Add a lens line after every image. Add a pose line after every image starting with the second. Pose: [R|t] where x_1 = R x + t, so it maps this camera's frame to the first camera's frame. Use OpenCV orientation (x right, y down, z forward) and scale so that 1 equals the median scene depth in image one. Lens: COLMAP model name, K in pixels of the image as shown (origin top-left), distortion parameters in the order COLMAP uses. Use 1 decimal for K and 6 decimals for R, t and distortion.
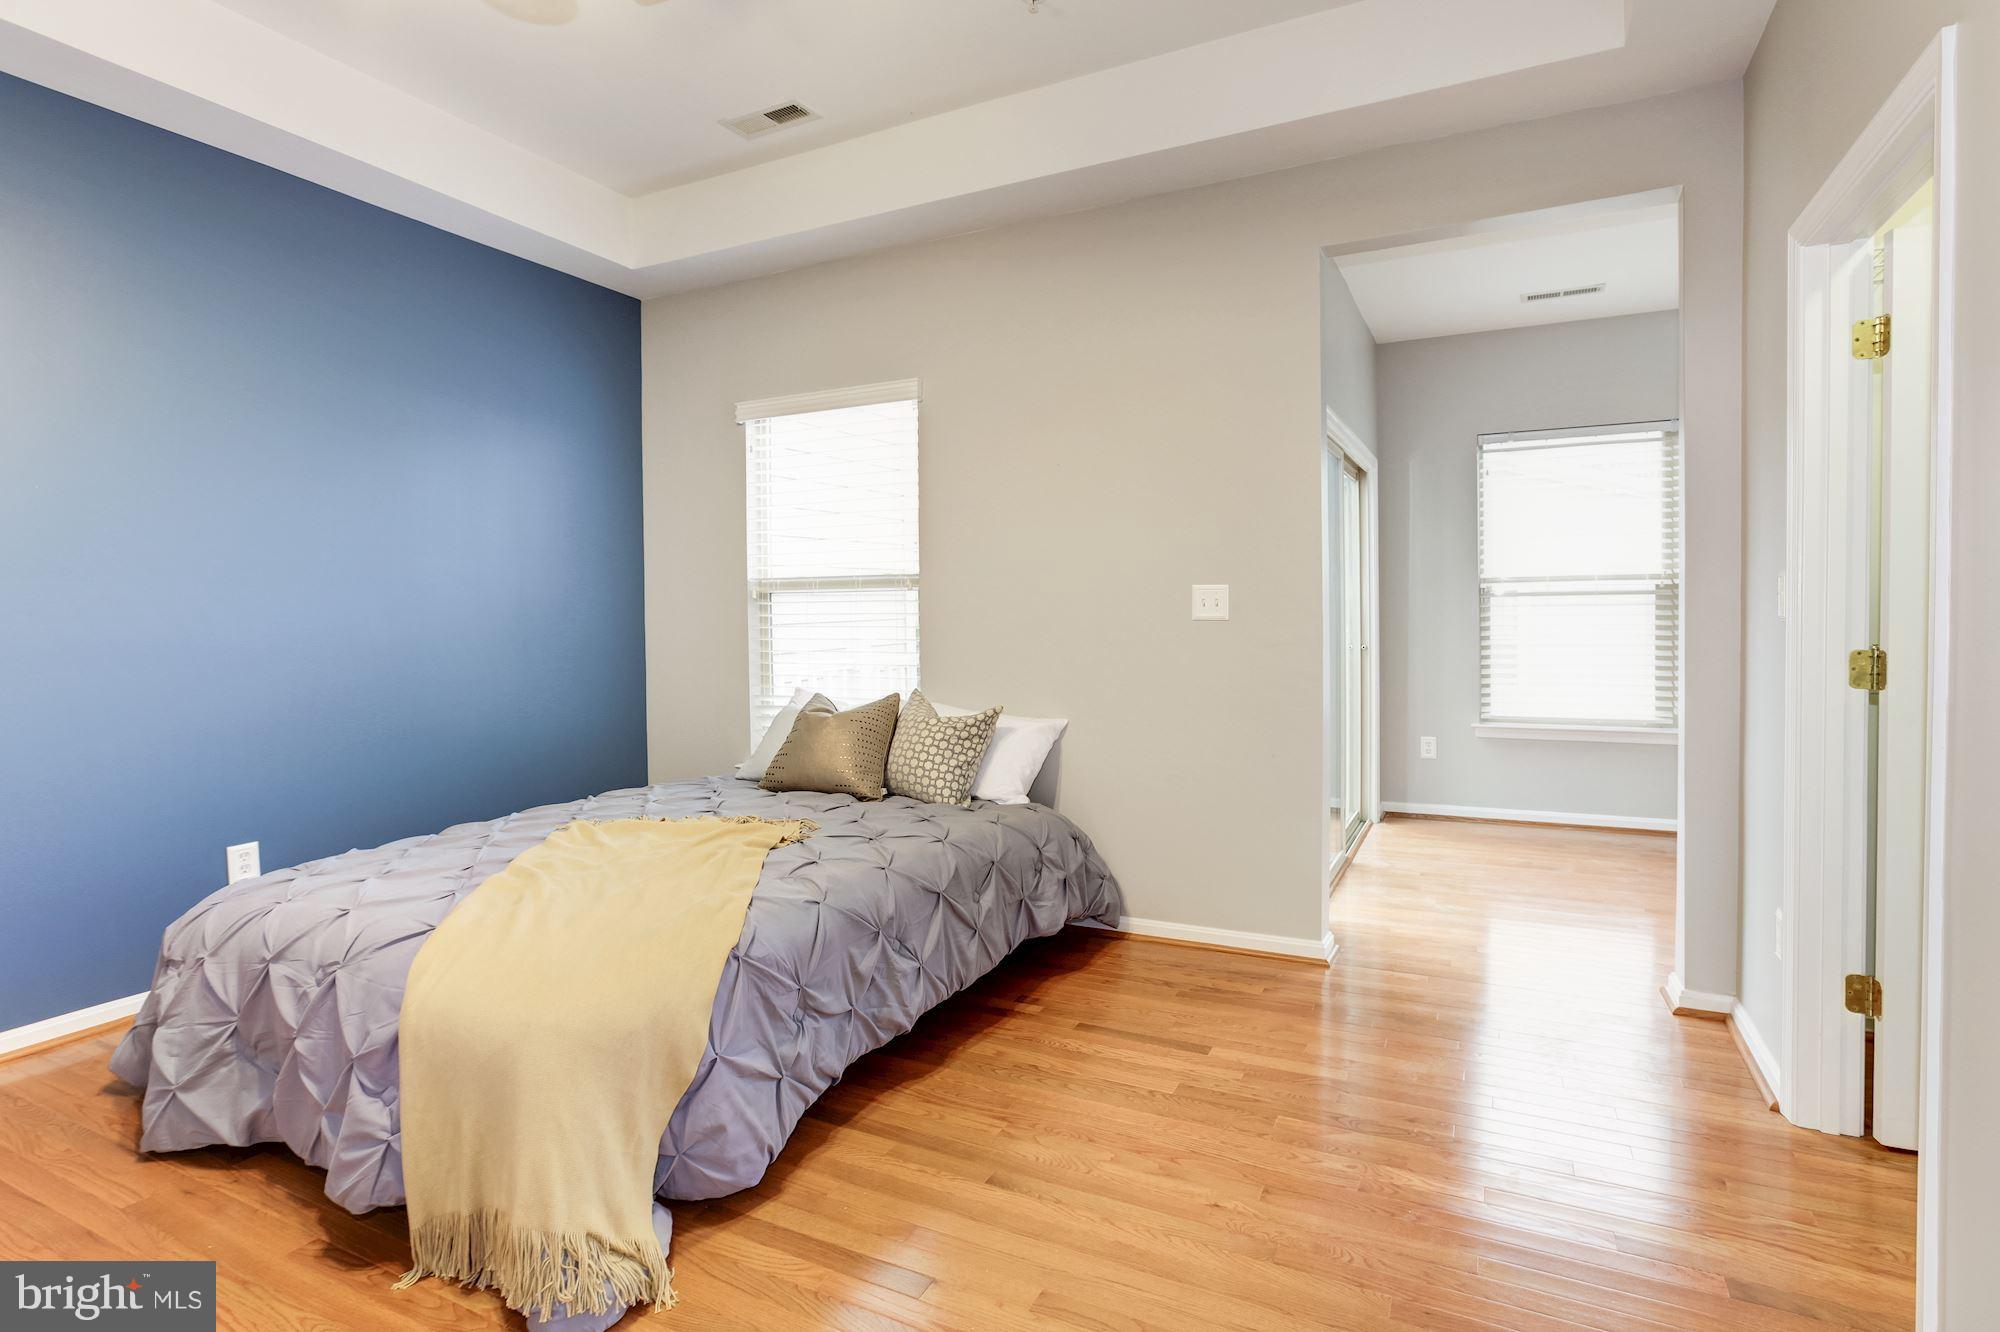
lens RADIAL K [[924.5, 0, 1004.2], [0, 924.5, 646.6], [0, 0, 1]] dist [-0.023525, 0.000067]
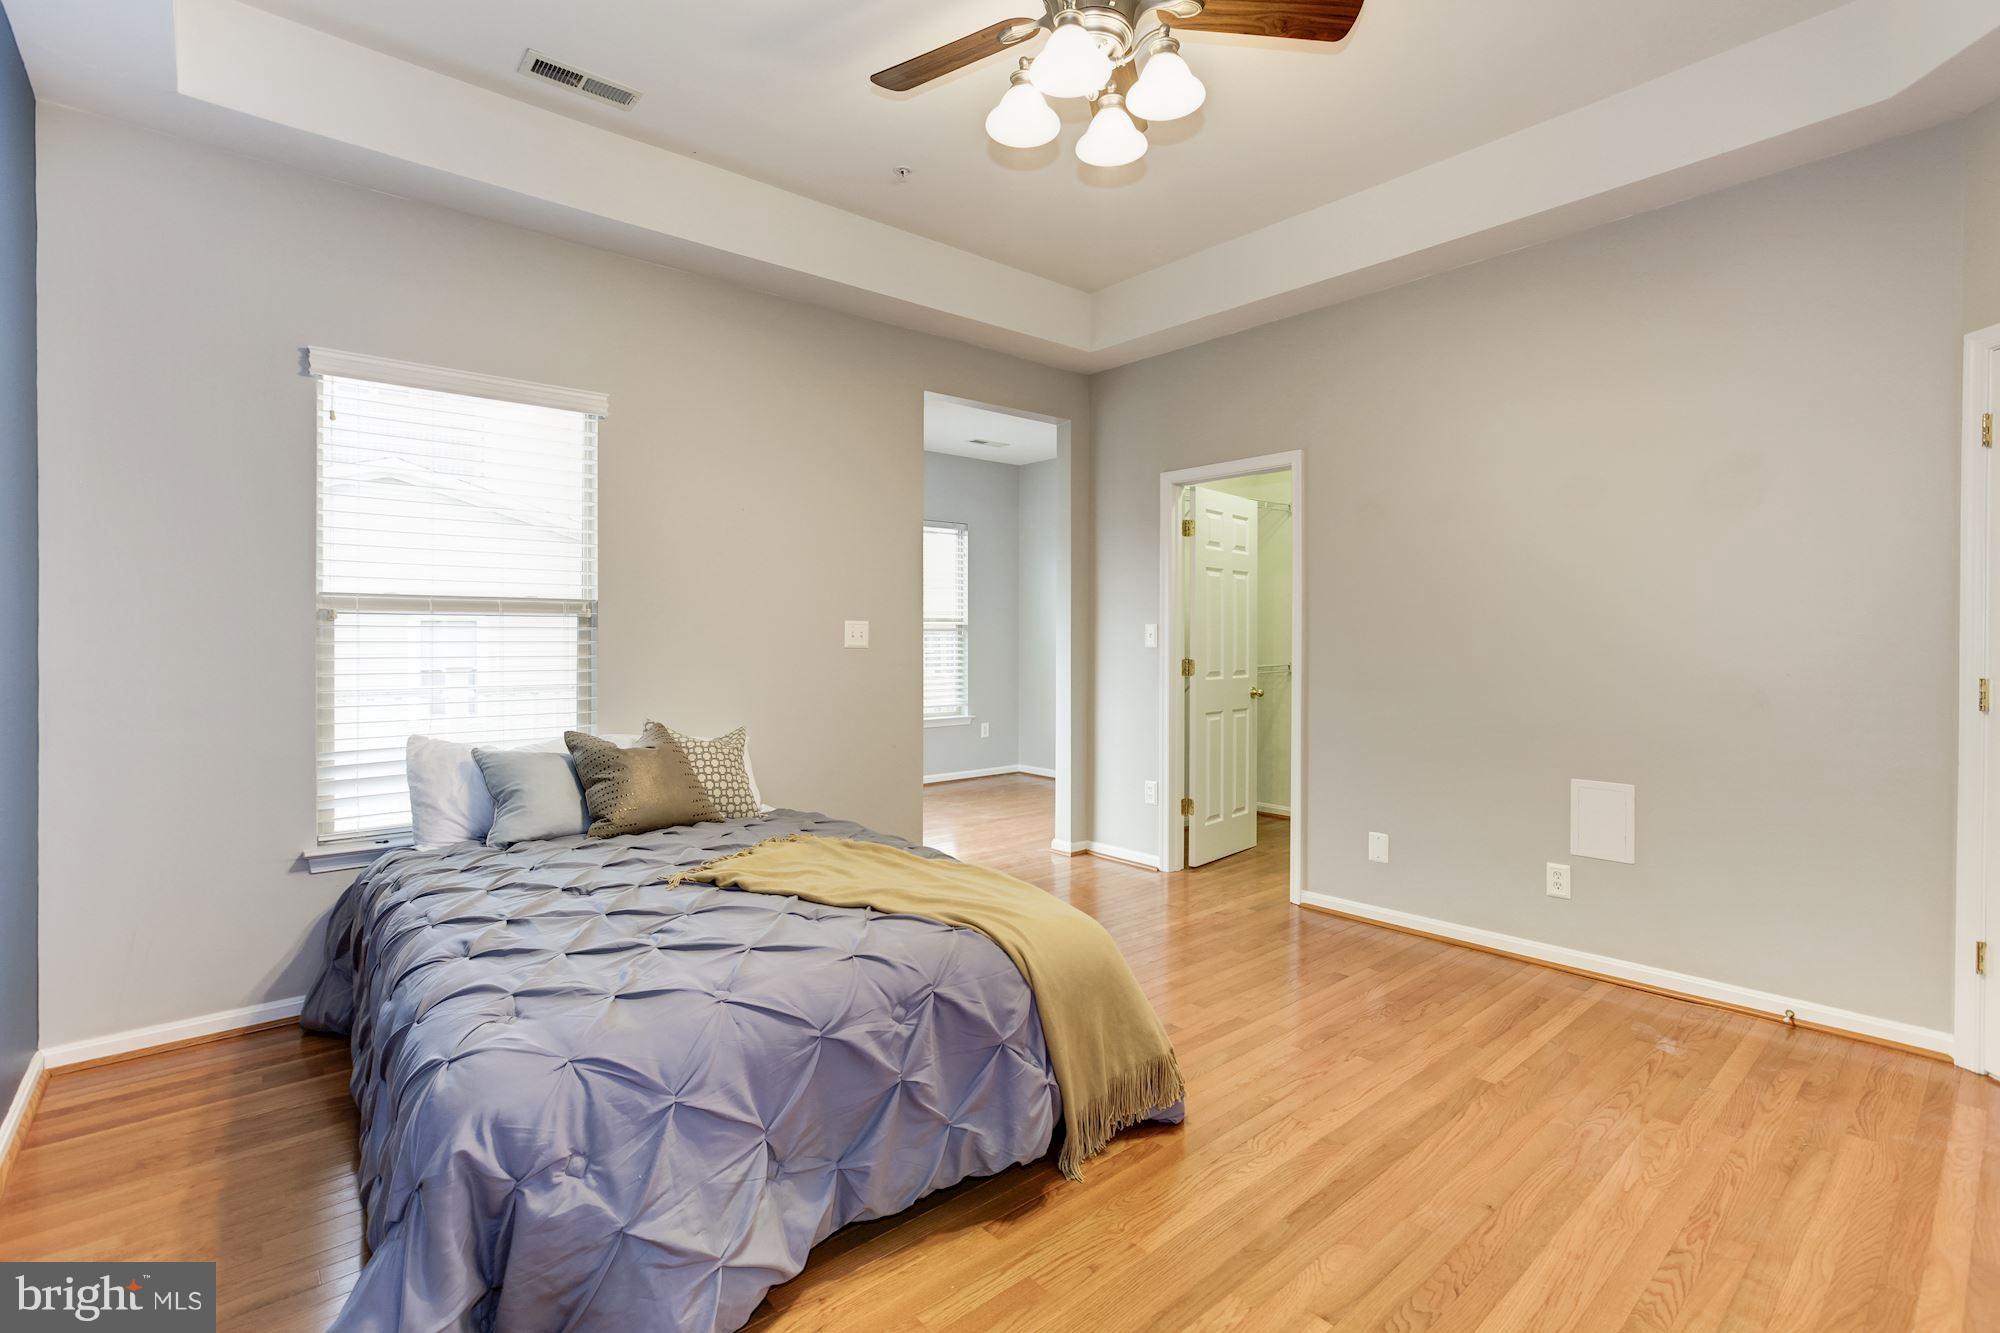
lens RADIAL K [[951.0, 0, 1000.0], [0, 951.0, 666.5], [0, 0, 1]] dist [0.000431, 0.000252]
pose [[0.410188, -0.020695, 0.911766, -0.948006], [0.026050, 0.999600, 0.010969, -0.012600], [-0.911629, 0.019252, 0.410563, 0.270026]]
